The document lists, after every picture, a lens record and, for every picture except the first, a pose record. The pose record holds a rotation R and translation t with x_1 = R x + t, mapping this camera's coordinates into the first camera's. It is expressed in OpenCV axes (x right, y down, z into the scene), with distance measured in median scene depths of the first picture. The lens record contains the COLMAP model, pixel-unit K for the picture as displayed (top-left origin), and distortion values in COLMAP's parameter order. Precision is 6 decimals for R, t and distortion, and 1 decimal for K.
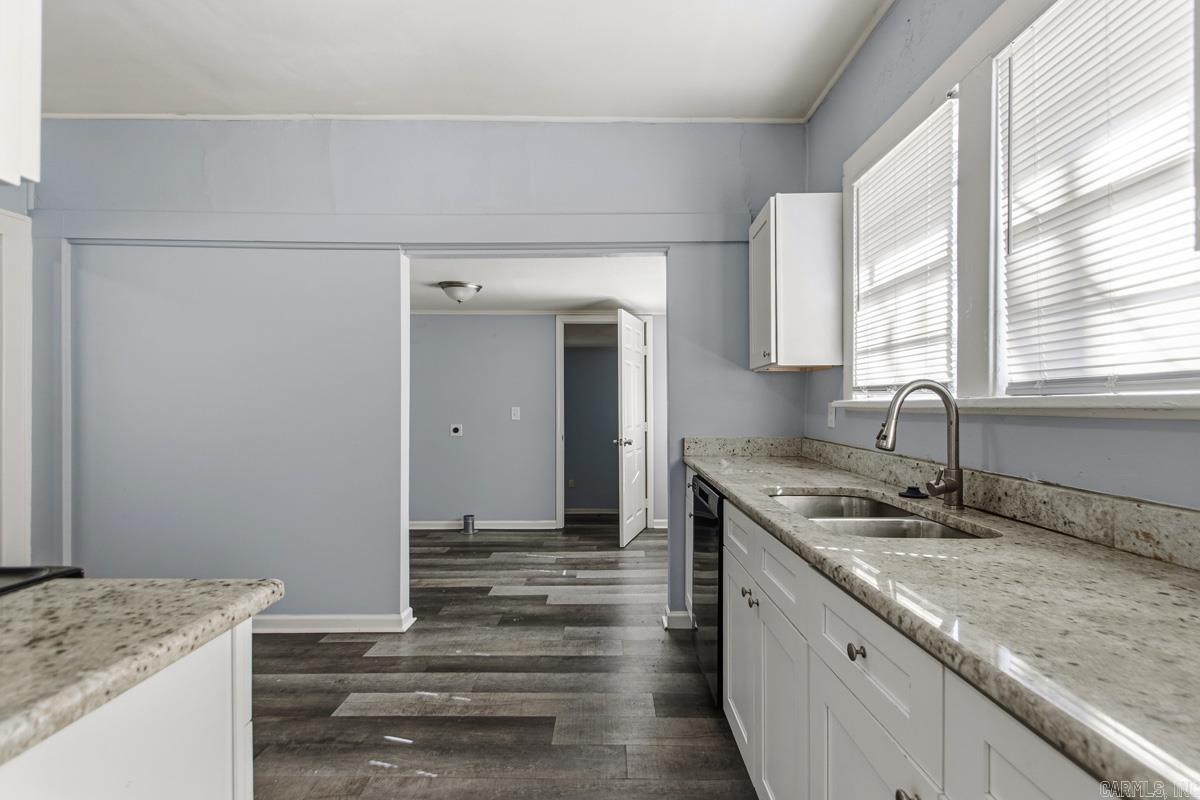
lens RADIAL K [[568.6, 0, 607.1], [0, 568.6, 404.4], [0, 0, 1]] dist [0.002924, -0.012233]
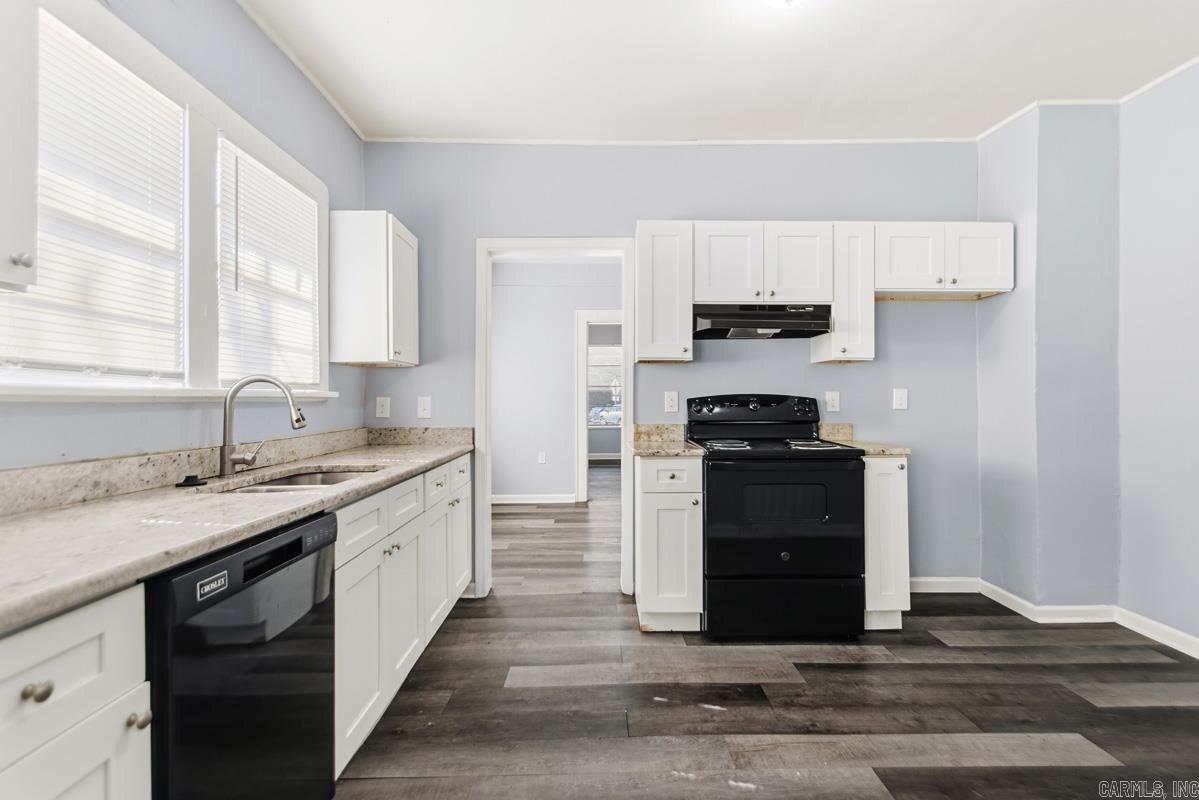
lens RADIAL K [[568.2, 0, 606.6], [0, 568.2, 404.4], [0, 0, 1]] dist [0.002924, -0.012233]
pose [[-0.999806, -0.001534, -0.019651, -0.171948], [-0.001647, 0.999982, 0.005699, 0.012993], [0.019641, 0.005730, -0.999791, 2.023422]]
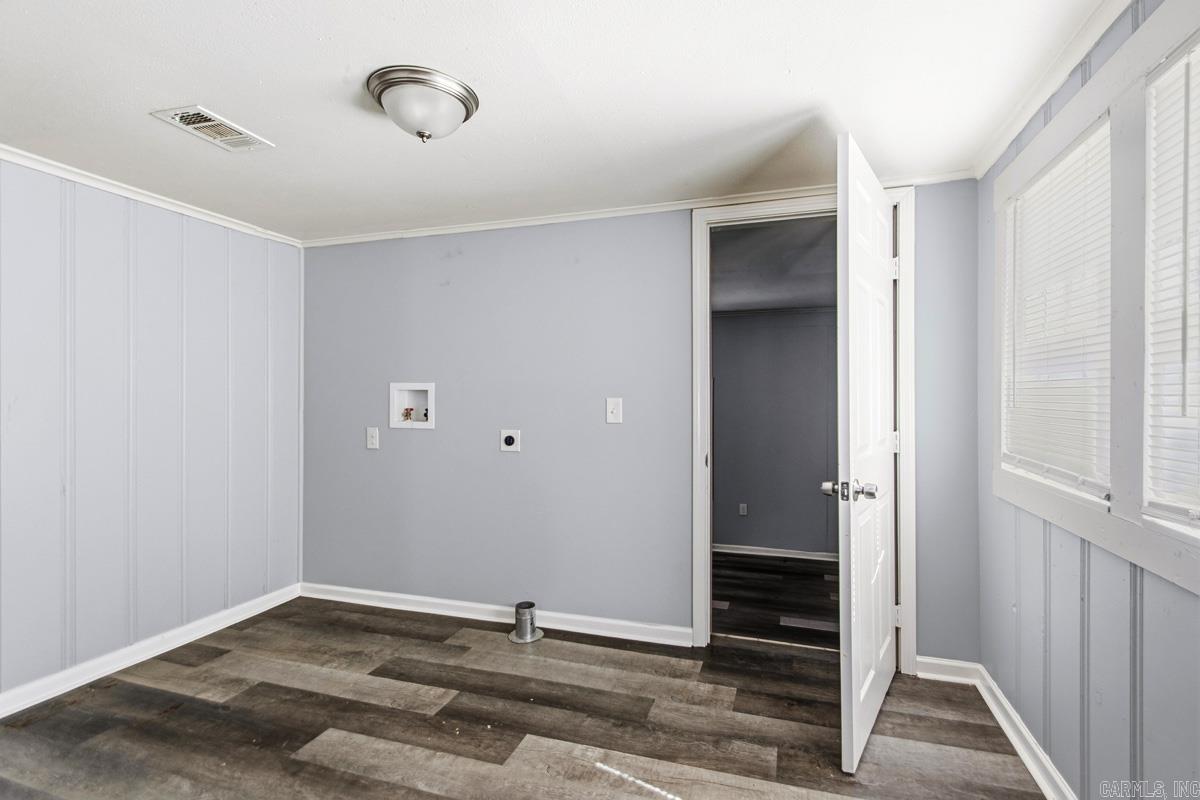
lens RADIAL K [[568.6, 0, 607.1], [0, 568.6, 404.4], [0, 0, 1]] dist [0.002924, -0.012233]
pose [[0.948359, 0.002403, -0.317189, -0.004875], [0.001379, 0.999931, 0.011699, 0.004810], [0.317195, -0.011532, 0.948290, 0.538809]]
